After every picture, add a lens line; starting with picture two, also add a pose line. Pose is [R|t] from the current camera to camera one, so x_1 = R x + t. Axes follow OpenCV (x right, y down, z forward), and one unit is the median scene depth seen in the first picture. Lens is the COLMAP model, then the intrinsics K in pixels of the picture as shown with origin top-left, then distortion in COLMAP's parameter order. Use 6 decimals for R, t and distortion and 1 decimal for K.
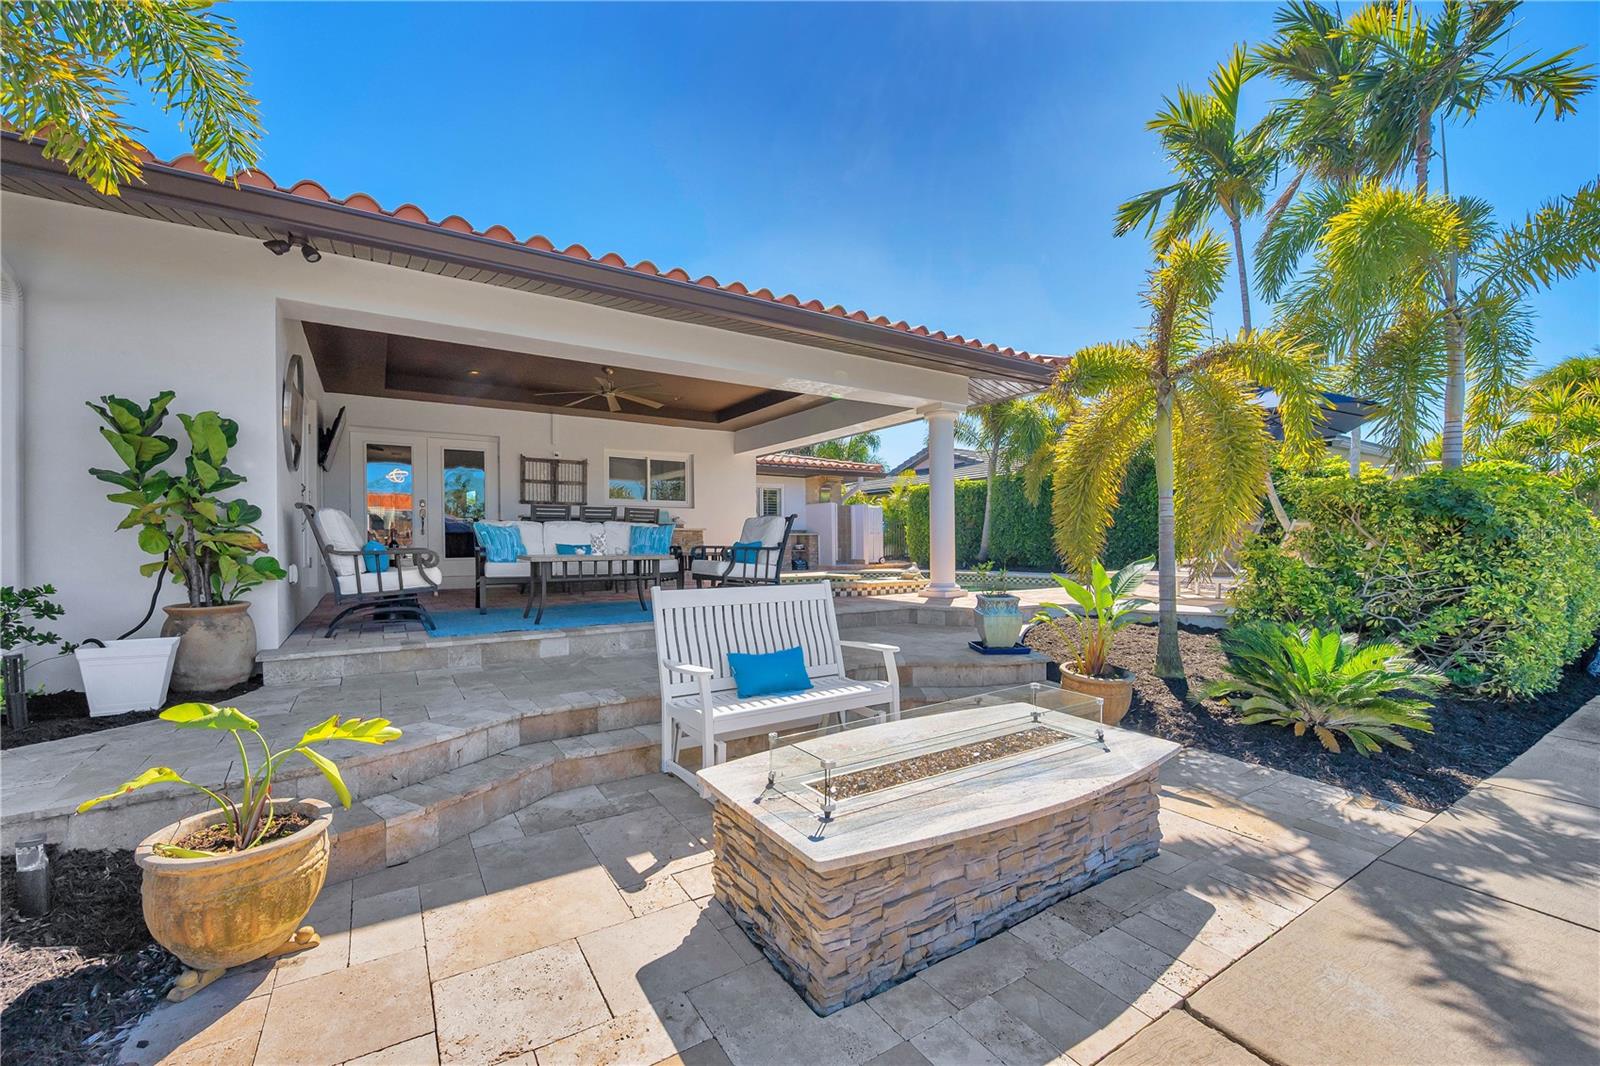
lens RADIAL K [[629.4, 0, 805.4], [0, 629.4, 538.5], [0, 0, 1]] dist [0.001066, -0.000042]
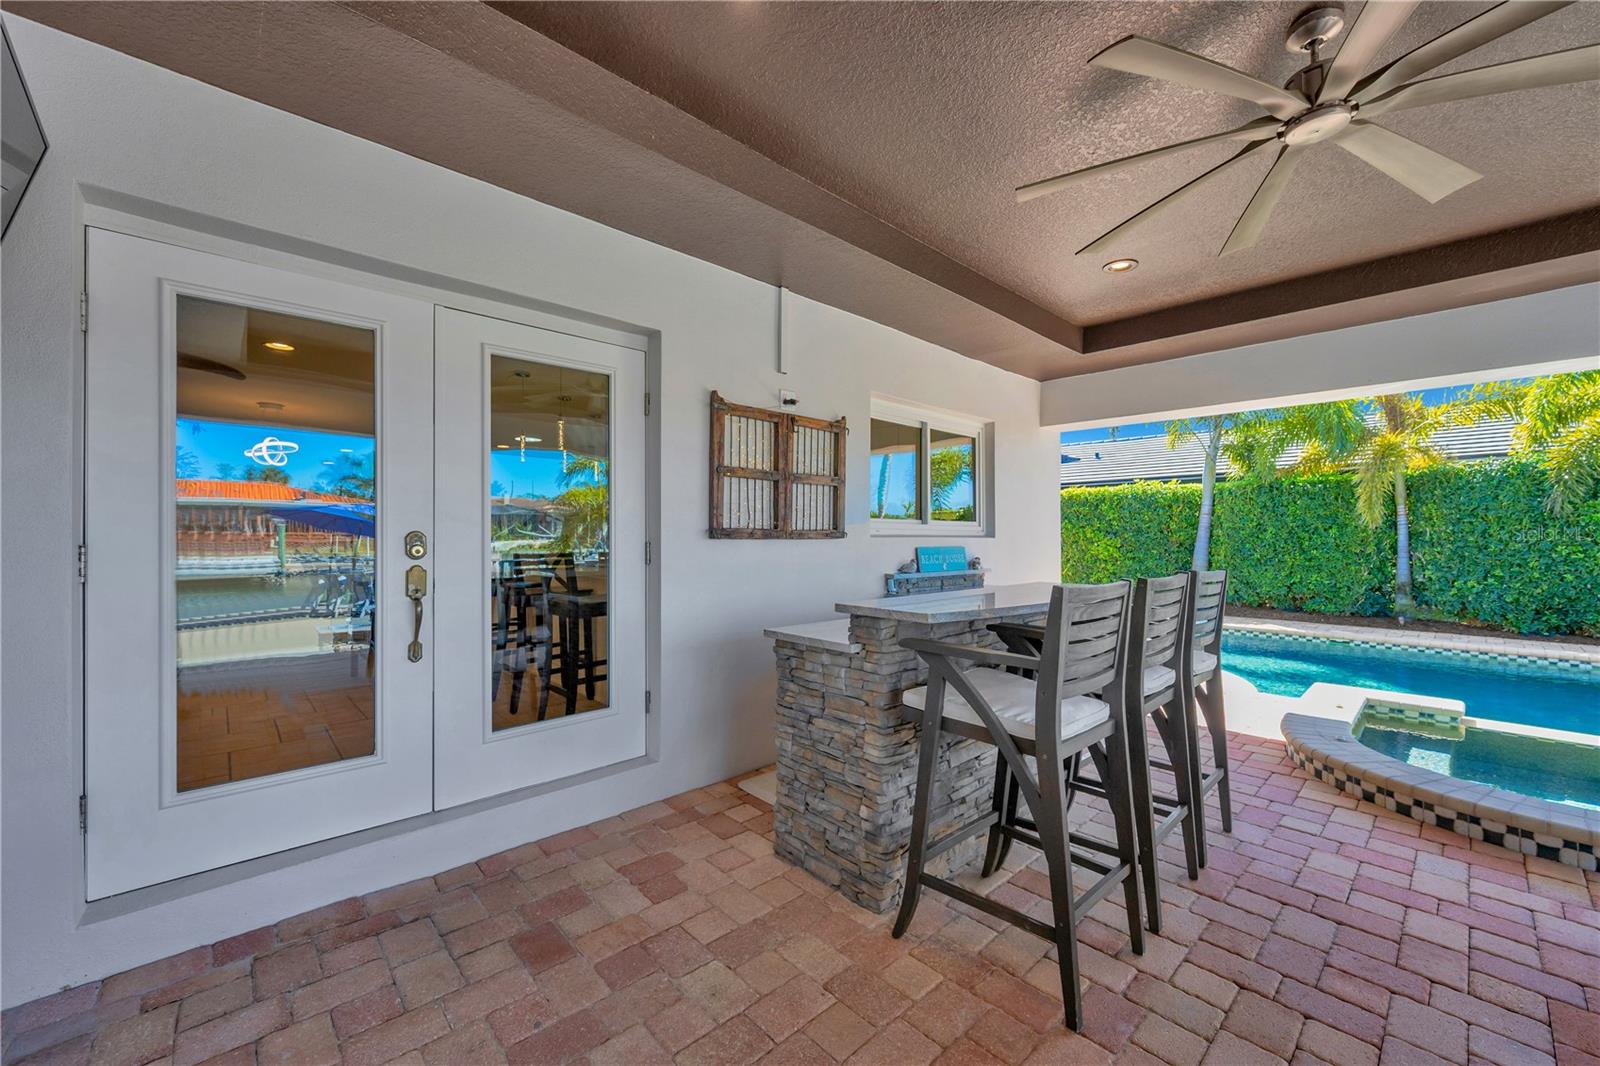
lens RADIAL K [[629.4, 0, 800.0], [0, 629.4, 533.8], [0, 0, 1]] dist [0.001066, -0.000042]
pose [[0.989841, 0.005139, 0.142089, -0.440351], [-0.004598, 0.999981, -0.004136, -0.055390], [-0.142107, 0.003440, 0.989845, 0.641812]]
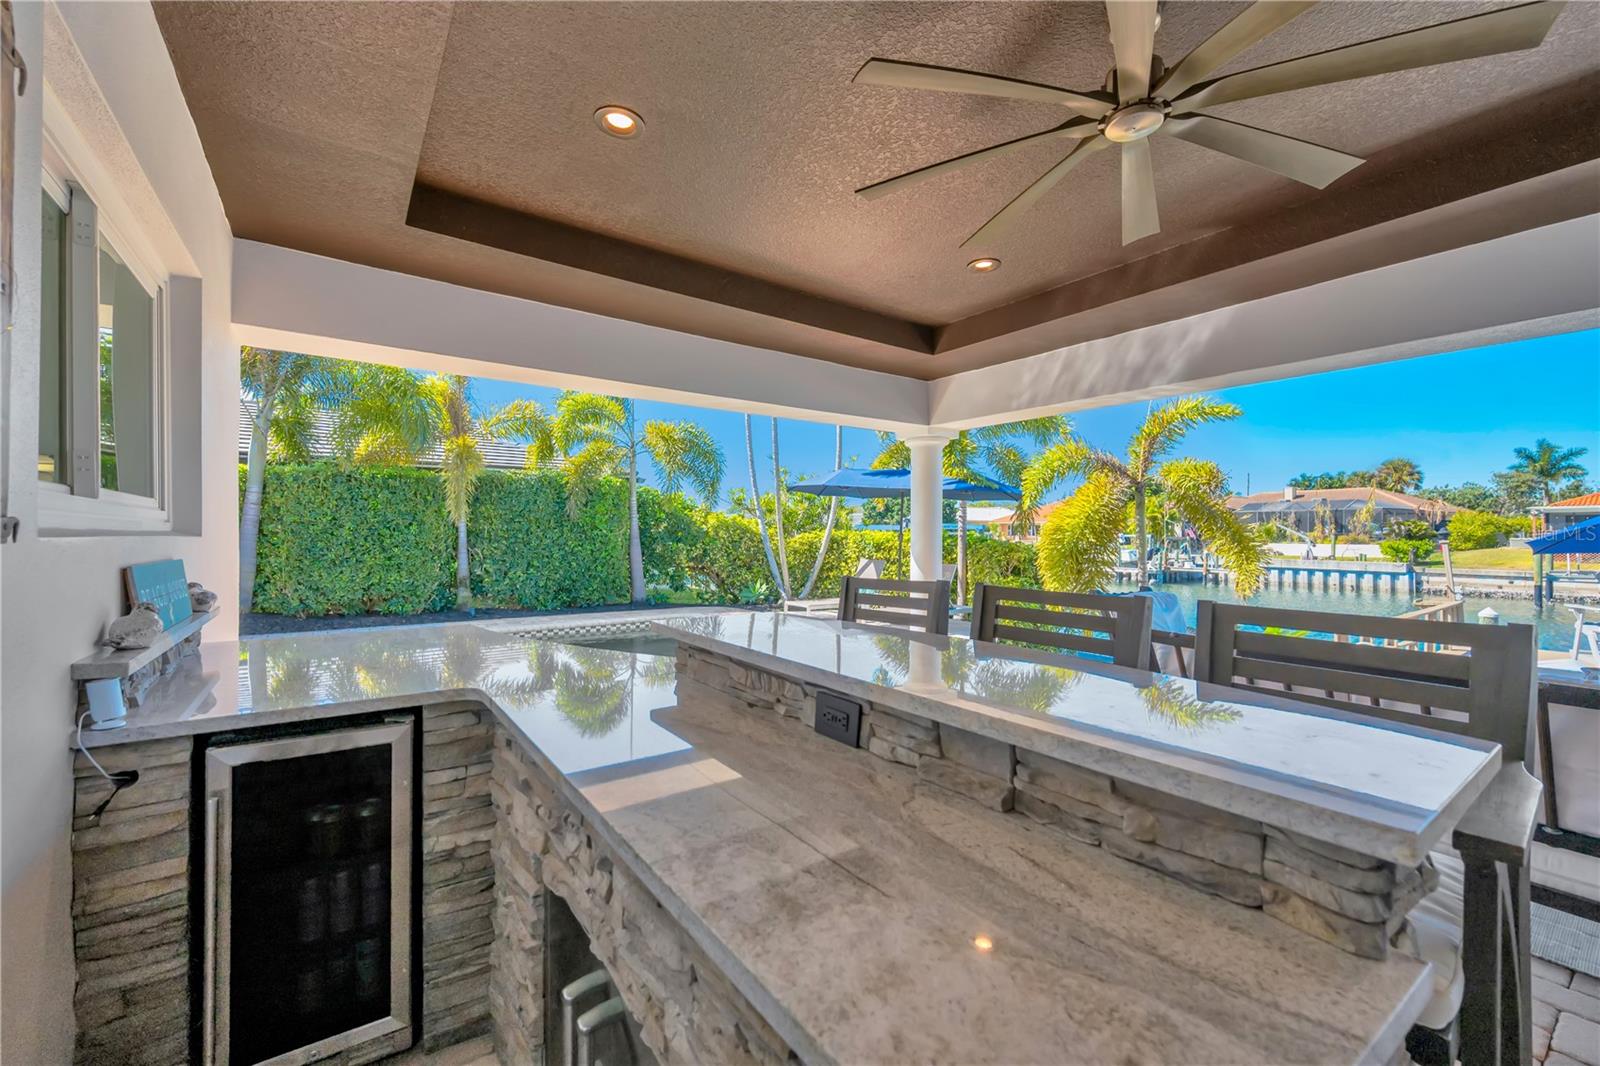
lens RADIAL K [[629.4, 0, 806.1], [0, 629.4, 534.2], [0, 0, 1]] dist [0.001066, -0.000042]
pose [[-0.013663, 0.005723, 0.999890, -0.434092], [-0.004138, 0.999975, -0.005780, -0.054895], [-0.999898, -0.004216, -0.013639, 0.958884]]
